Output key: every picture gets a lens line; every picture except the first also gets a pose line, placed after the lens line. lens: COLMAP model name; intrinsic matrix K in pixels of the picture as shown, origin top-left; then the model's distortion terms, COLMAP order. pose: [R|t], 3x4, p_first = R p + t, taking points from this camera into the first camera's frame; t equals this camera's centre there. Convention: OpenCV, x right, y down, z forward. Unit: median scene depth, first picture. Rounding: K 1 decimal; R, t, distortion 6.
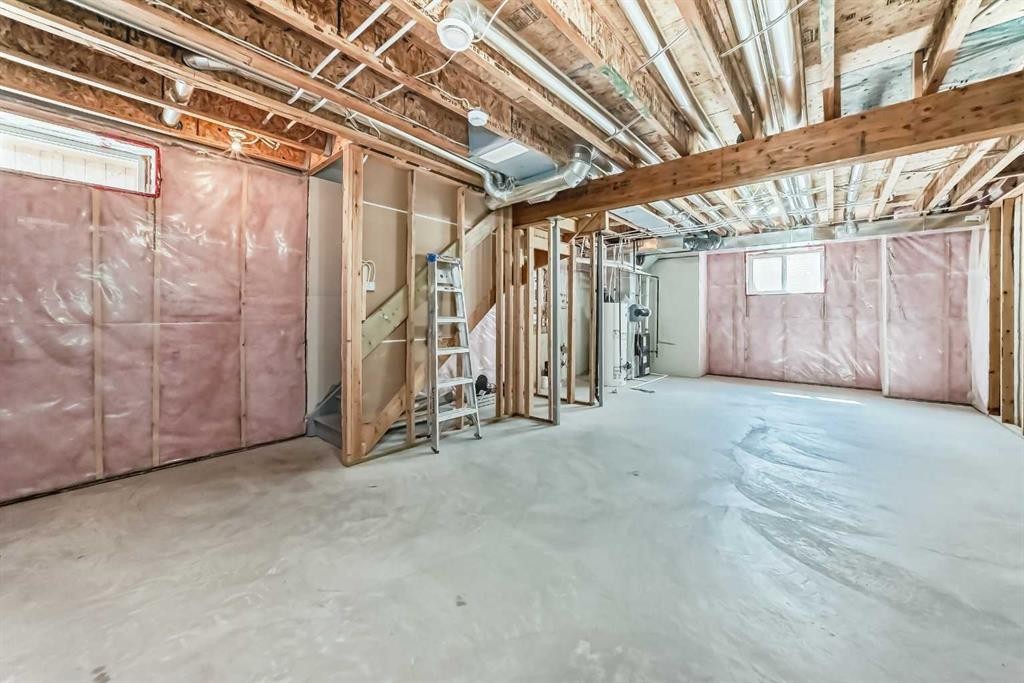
lens RADIAL K [[372.7, 0, 515.9], [0, 372.7, 312.7], [0, 0, 1]] dist [-0.025030, 0.007369]
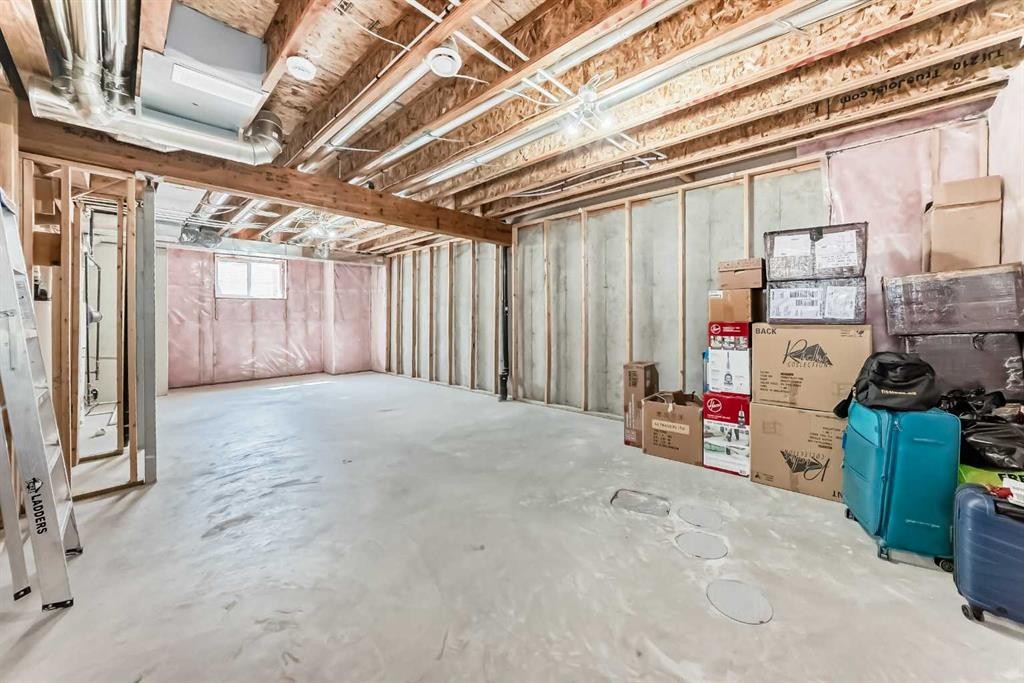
lens RADIAL K [[372.7, 0, 515.9], [0, 372.7, 312.7], [0, 0, 1]] dist [-0.025030, 0.007369]
pose [[0.044546, 0.004174, 0.998999, -0.341191], [0.005437, 0.999975, -0.004421, -0.000816], [-0.998993, 0.005629, 0.044522, 0.200365]]
